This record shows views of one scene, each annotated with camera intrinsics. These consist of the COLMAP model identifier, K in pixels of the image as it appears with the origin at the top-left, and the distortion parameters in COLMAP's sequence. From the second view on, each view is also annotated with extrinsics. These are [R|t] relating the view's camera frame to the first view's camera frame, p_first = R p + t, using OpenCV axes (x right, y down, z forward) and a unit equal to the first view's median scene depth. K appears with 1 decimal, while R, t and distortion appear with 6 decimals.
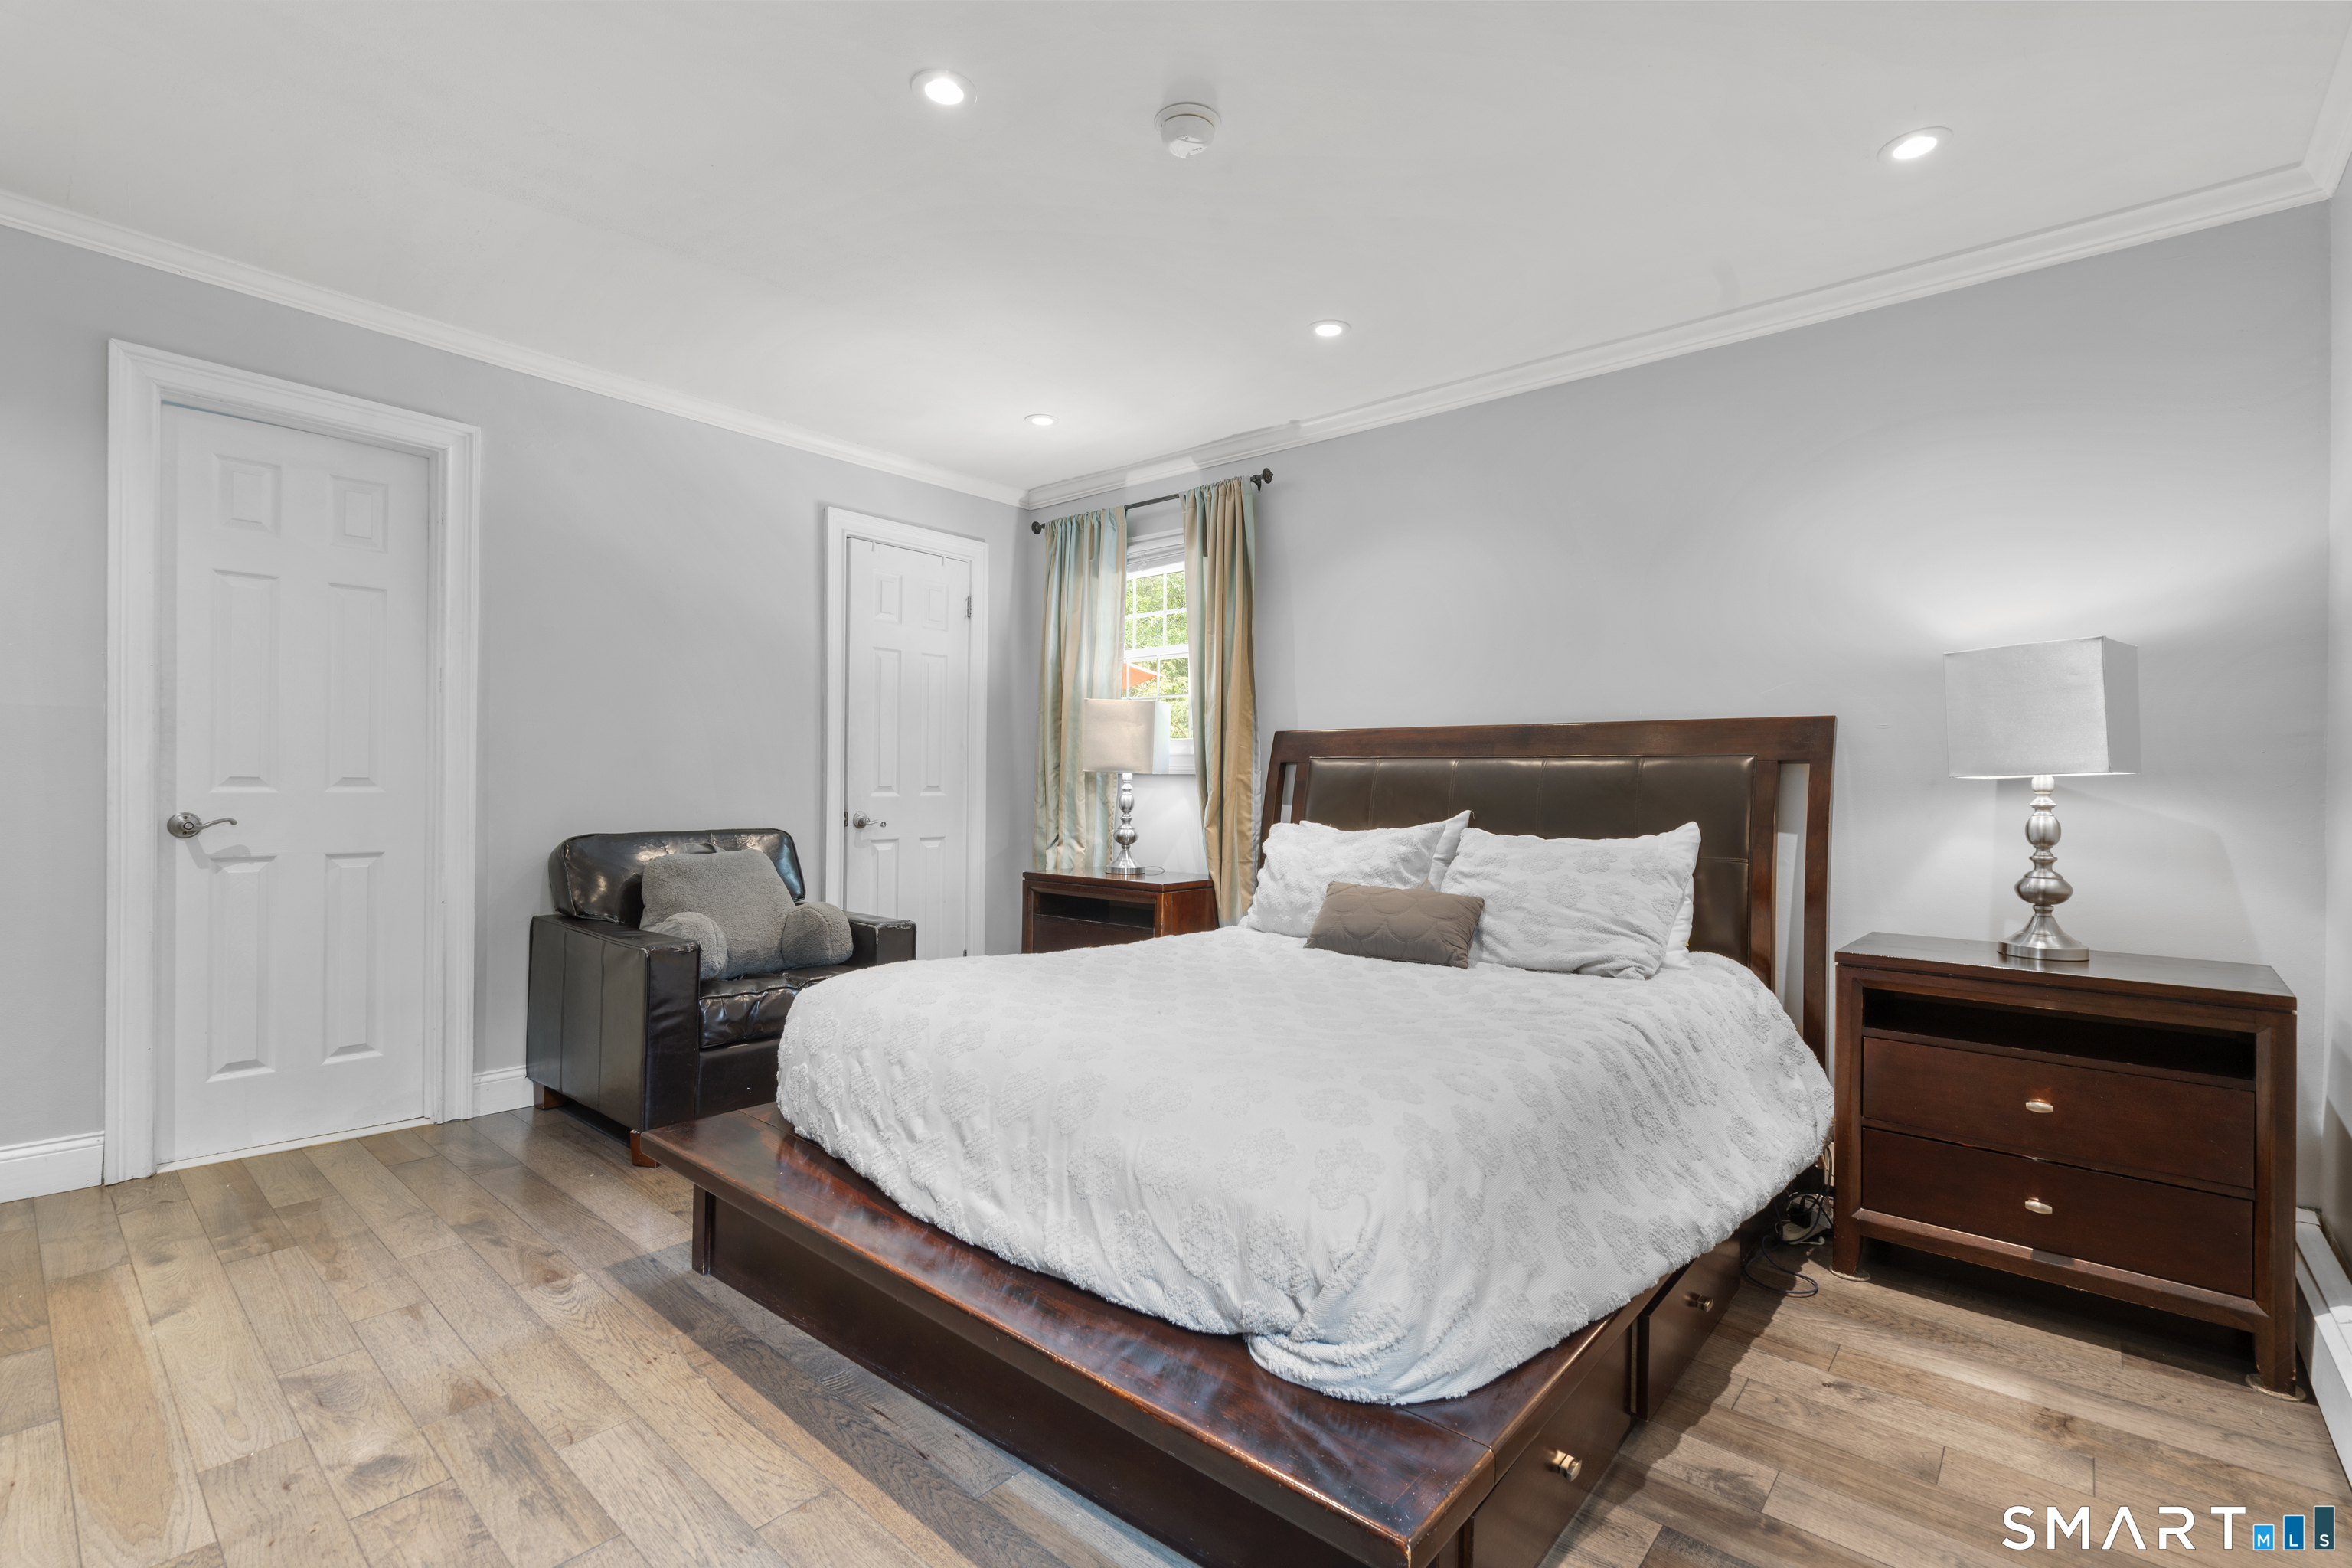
lens RADIAL K [[1062.1, 0, 1173.2], [0, 1062.1, 791.9], [0, 0, 1]] dist [-0.004533, 0.006837]
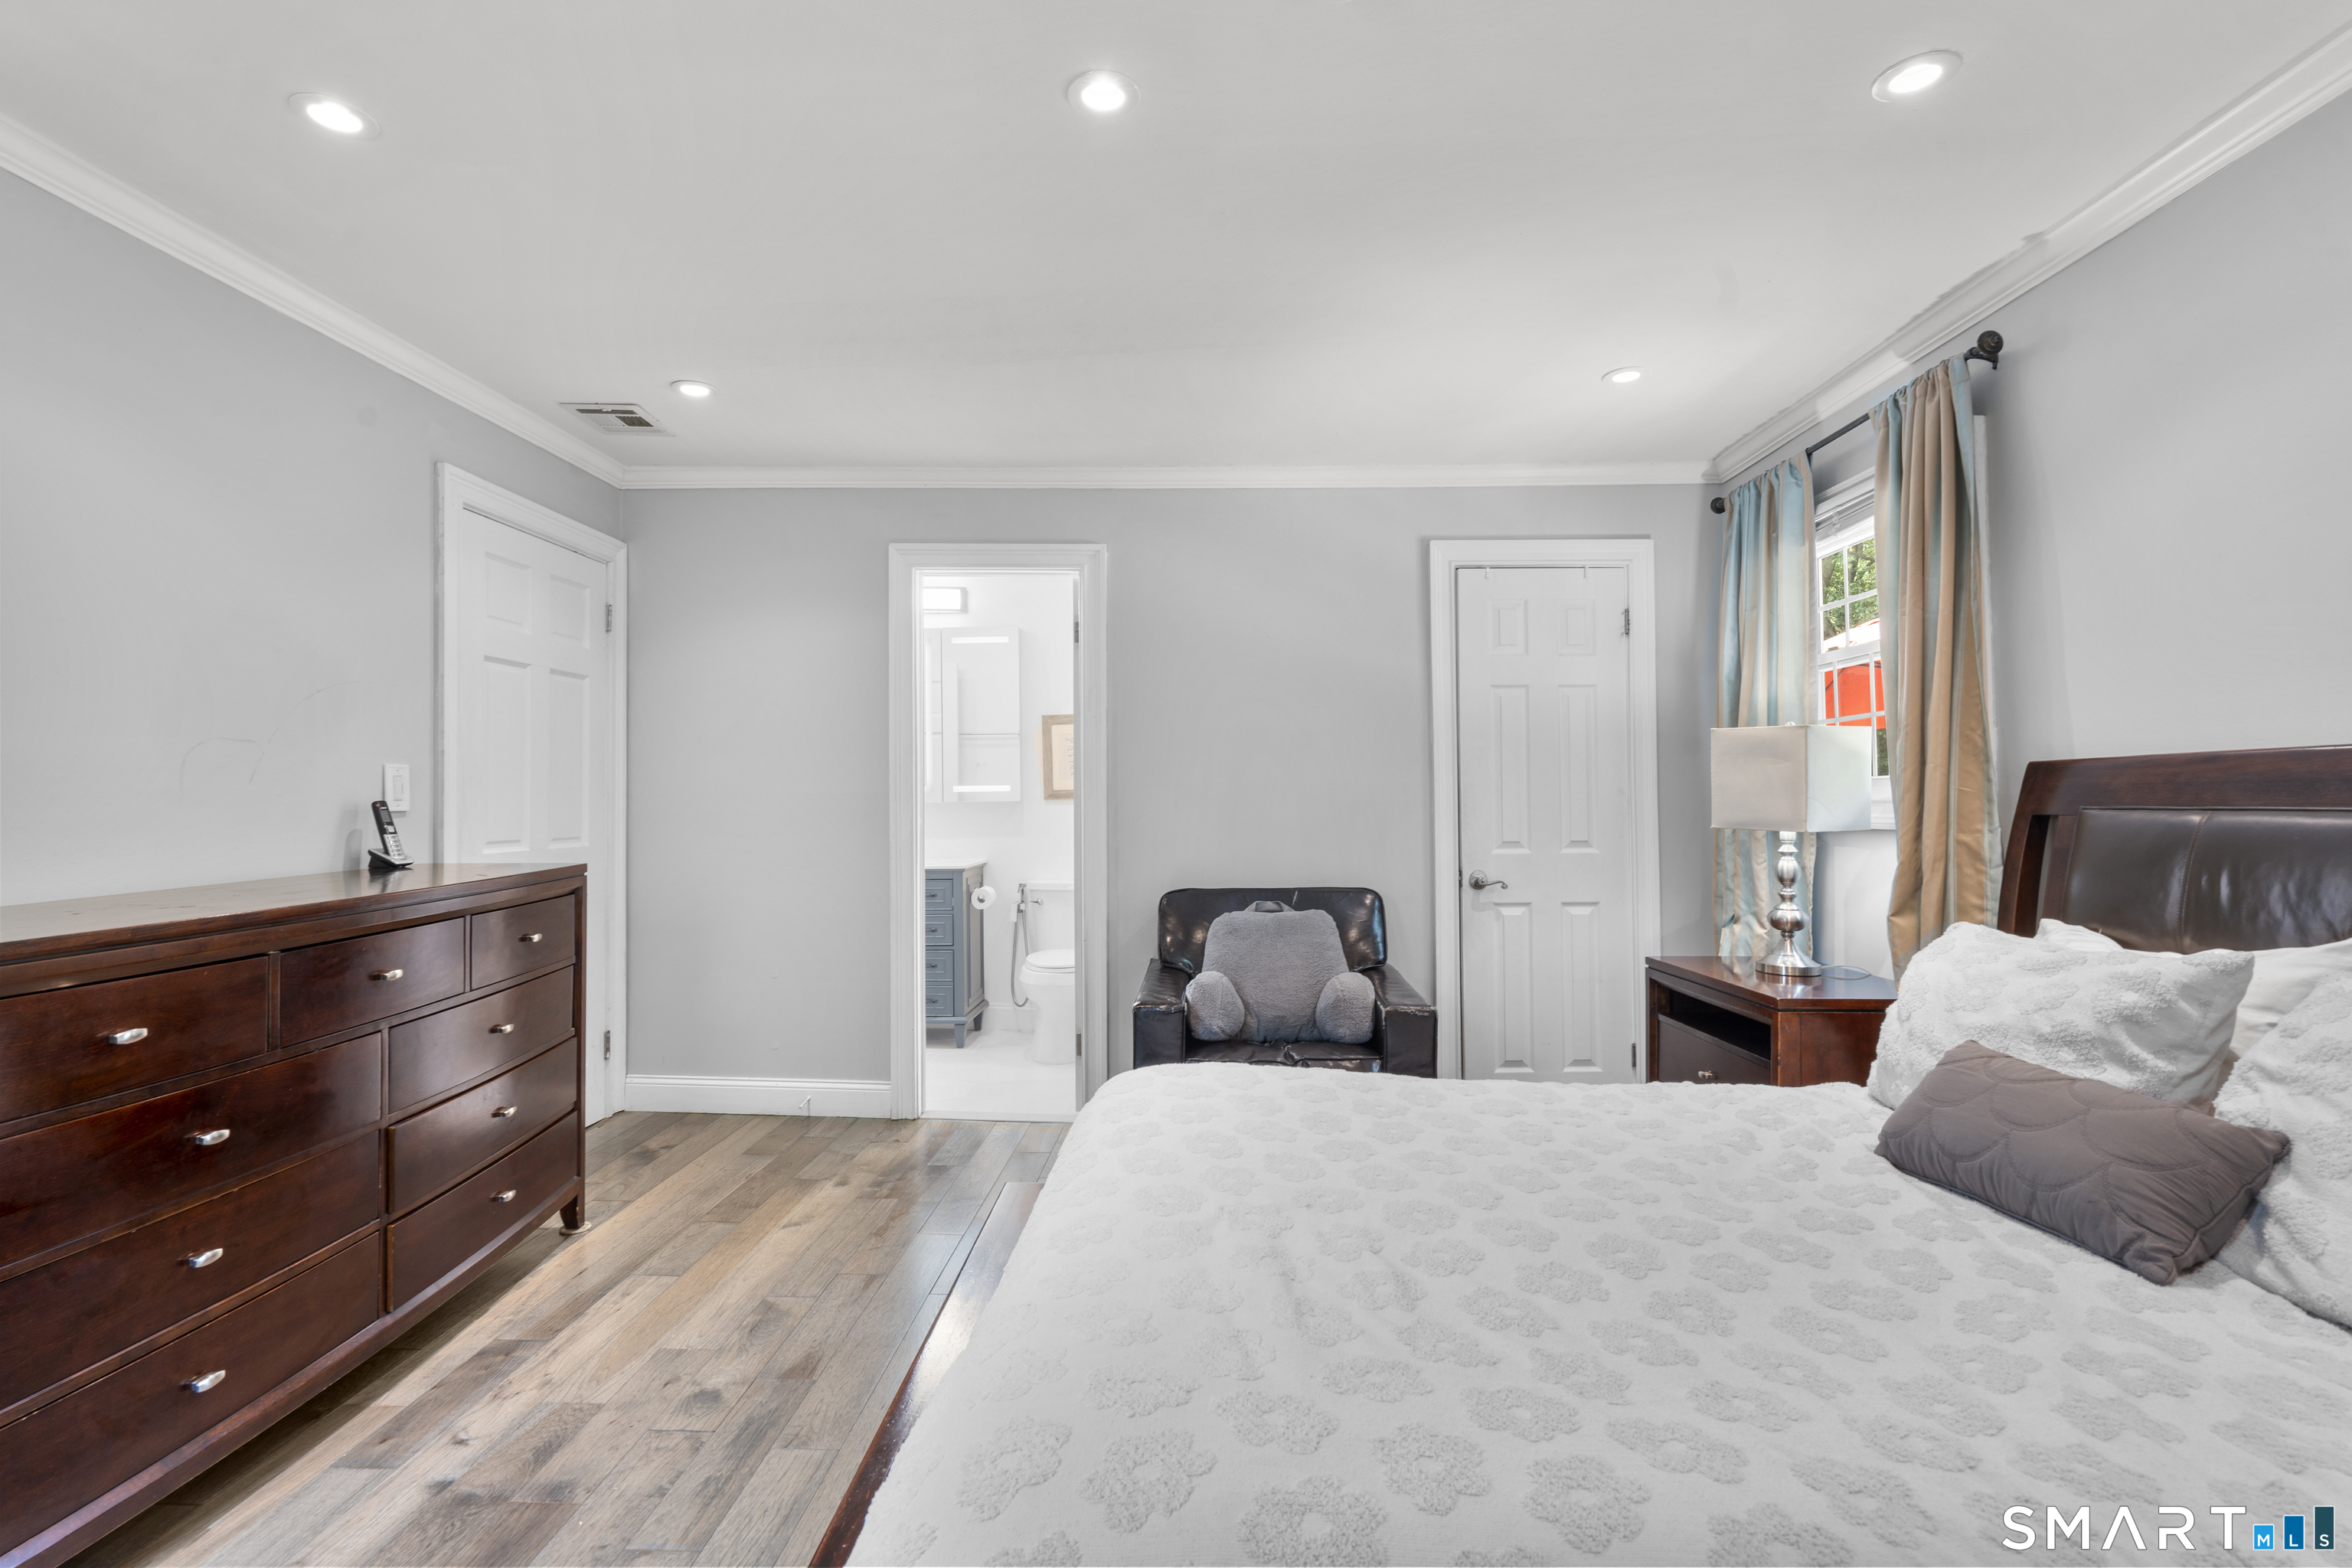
lens RADIAL K [[1062.1, 0, 1173.2], [0, 1062.1, 791.9], [0, 0, 1]] dist [-0.004533, 0.006837]
pose [[0.629066, -0.023396, -0.777000, 0.250071], [0.002743, 0.999608, -0.027878, -0.024716], [0.777347, 0.015406, 0.628883, 0.248001]]
